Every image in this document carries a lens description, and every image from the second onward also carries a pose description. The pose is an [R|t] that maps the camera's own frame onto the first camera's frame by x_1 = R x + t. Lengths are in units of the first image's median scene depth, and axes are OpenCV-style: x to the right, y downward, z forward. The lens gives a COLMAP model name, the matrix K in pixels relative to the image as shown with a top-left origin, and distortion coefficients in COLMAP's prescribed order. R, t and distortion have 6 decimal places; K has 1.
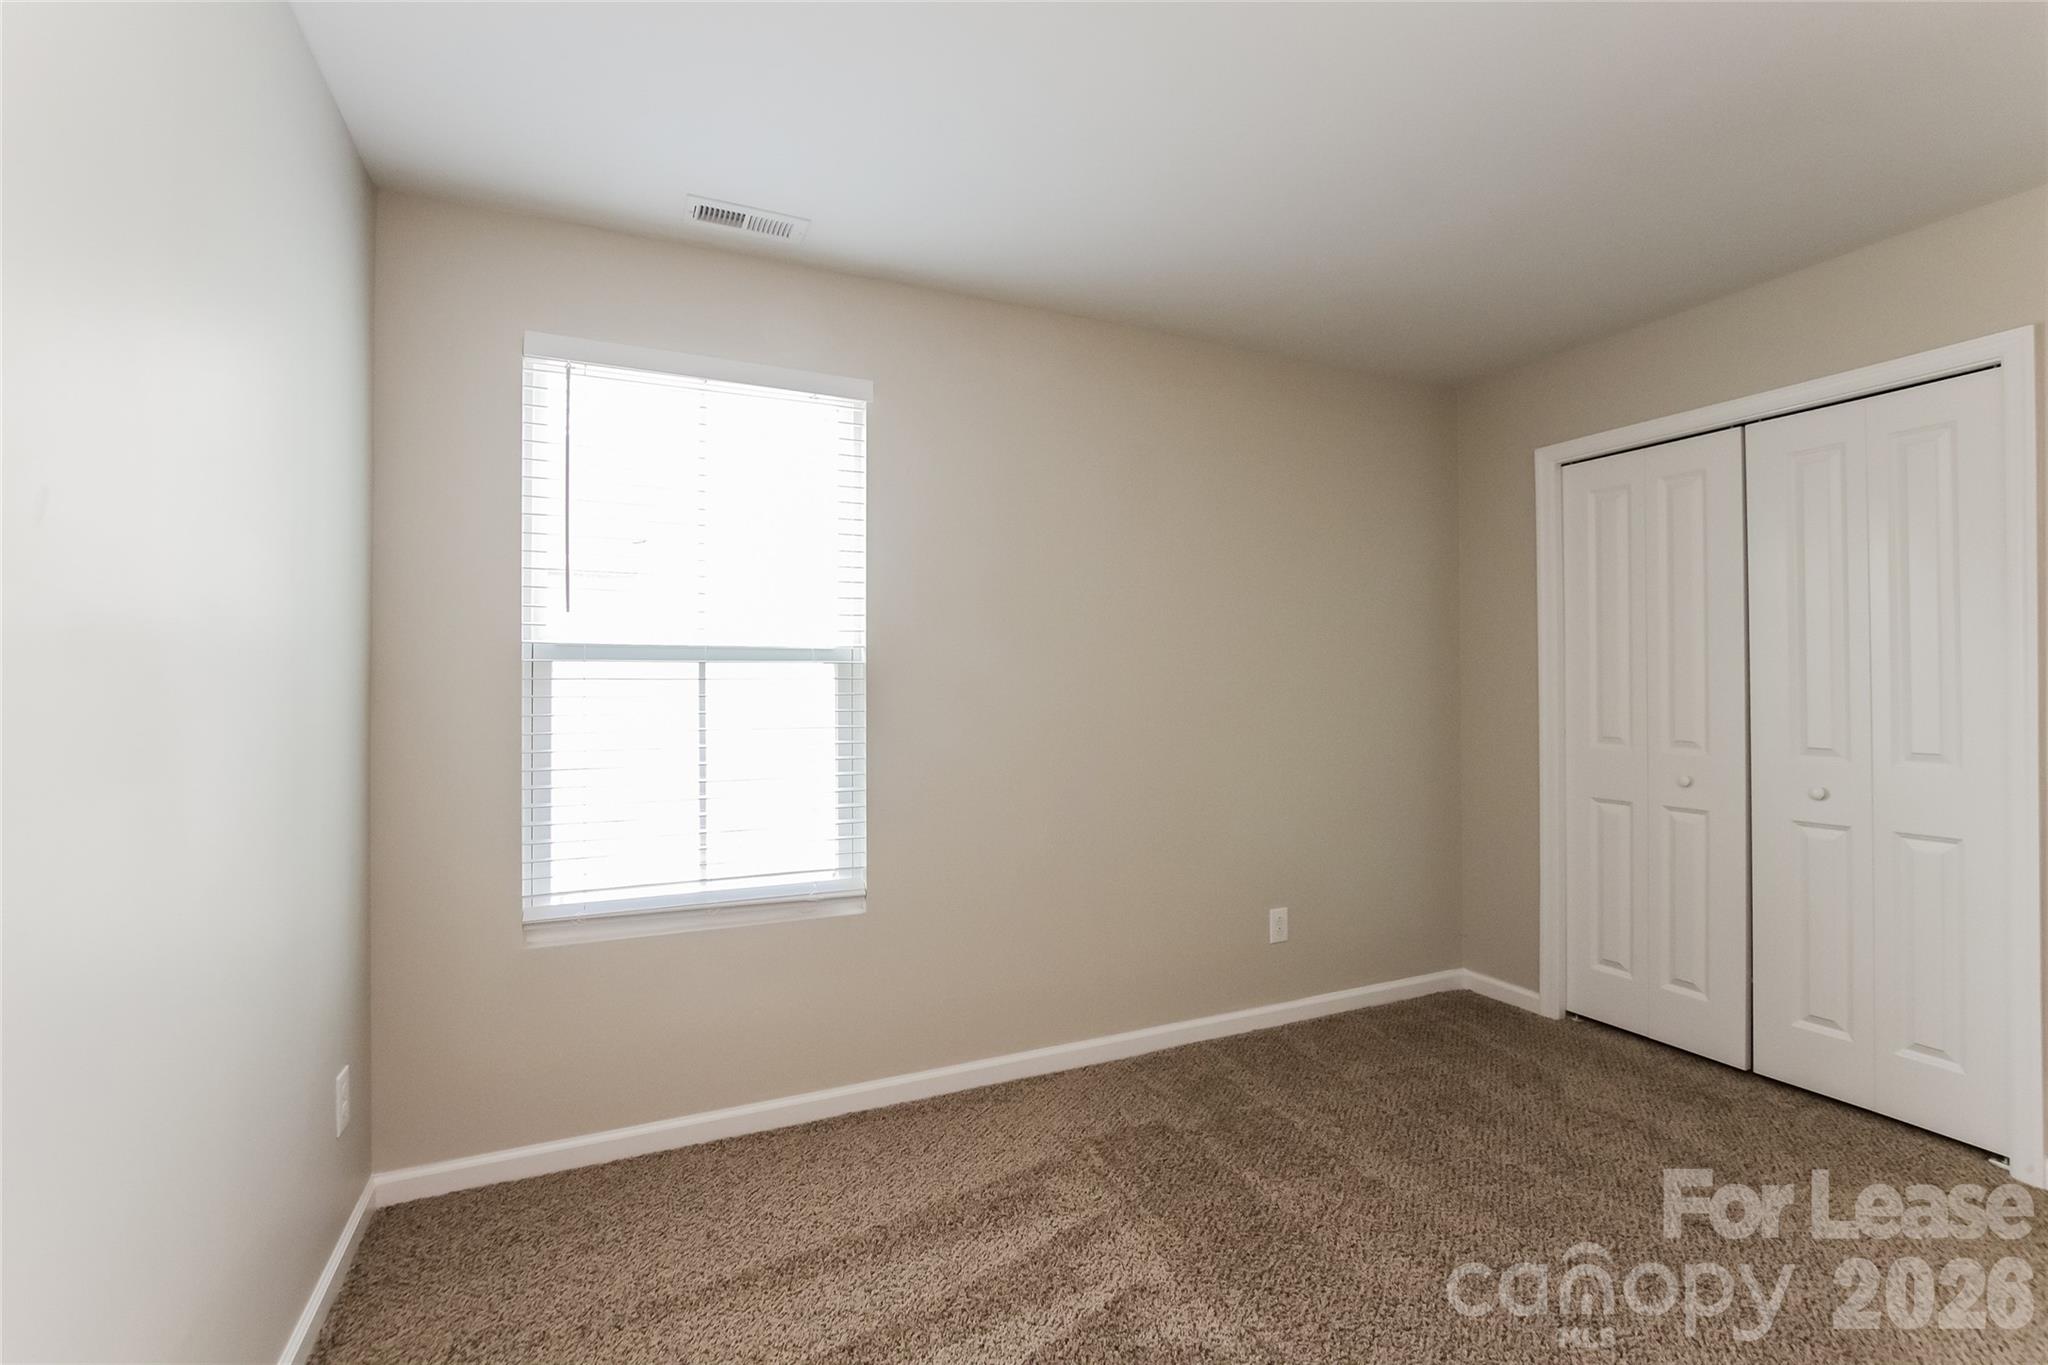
lens RADIAL K [[904.0, 0, 1040.9], [0, 904.0, 673.2], [0, 0, 1]] dist [-0.017388, 0.005111]
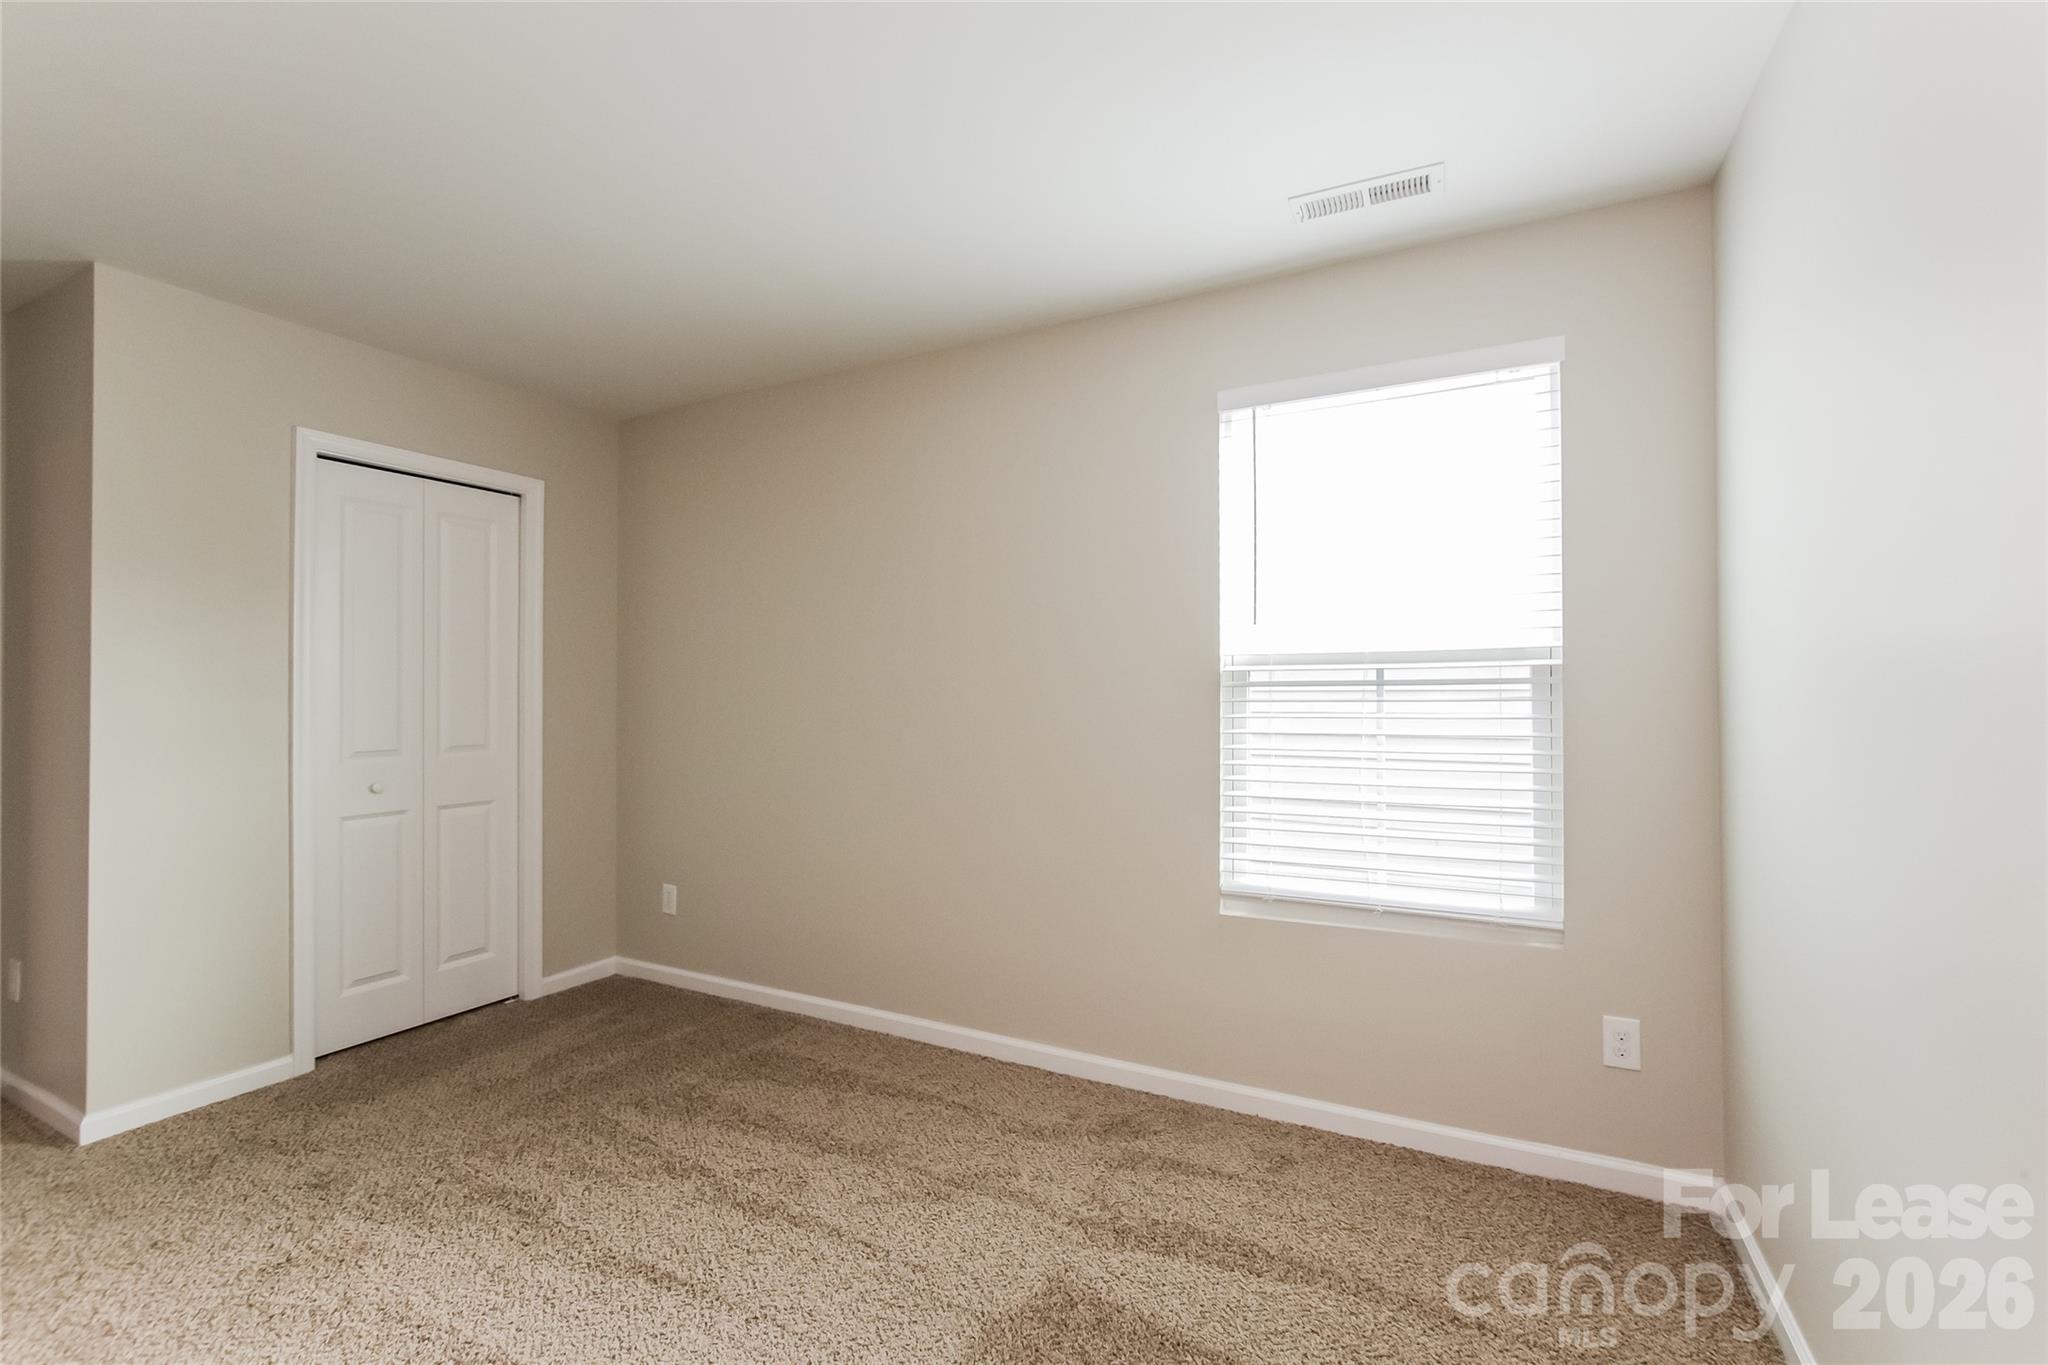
lens RADIAL K [[904.0, 0, 1040.9], [0, 904.0, 673.2], [0, 0, 1]] dist [-0.017388, 0.005111]
pose [[0.601742, -0.015953, -0.798531, 0.222094], [0.013146, 0.999863, -0.010069, -0.001084], [0.798582, -0.004439, 0.601870, 0.092959]]
